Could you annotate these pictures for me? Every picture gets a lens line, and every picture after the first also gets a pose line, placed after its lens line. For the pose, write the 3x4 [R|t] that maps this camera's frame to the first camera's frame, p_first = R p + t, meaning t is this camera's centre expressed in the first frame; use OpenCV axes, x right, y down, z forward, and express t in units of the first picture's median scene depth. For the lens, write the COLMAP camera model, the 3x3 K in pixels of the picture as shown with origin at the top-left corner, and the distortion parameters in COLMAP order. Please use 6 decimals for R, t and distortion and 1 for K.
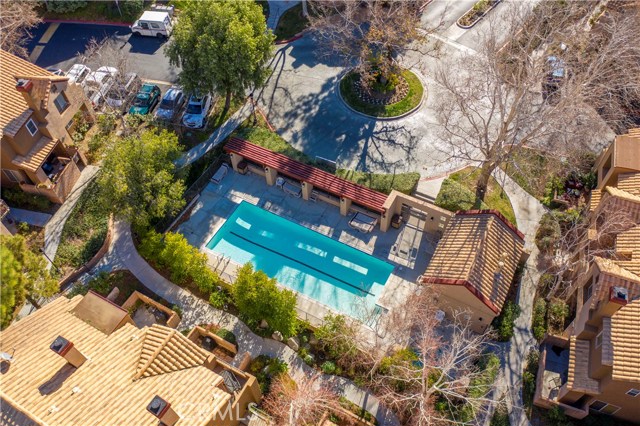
lens RADIAL K [[509.5, 0, 320.0], [0, 509.5, 213.0], [0, 0, 1]] dist [0.001448, 0.010975]
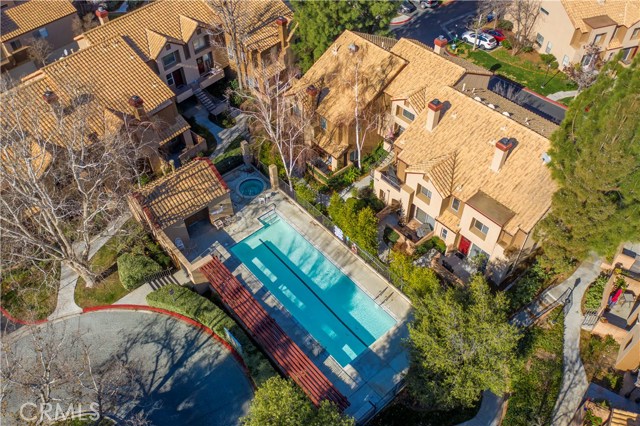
lens RADIAL K [[509.5, 0, 320.0], [0, 509.5, 213.0], [0, 0, 1]] dist [0.001448, 0.010975]
pose [[-0.934927, -0.230639, 0.269661, -0.290403], [0.306253, -0.140642, 0.941504, -0.798067], [-0.179222, 0.962822, 0.202124, 0.633232]]
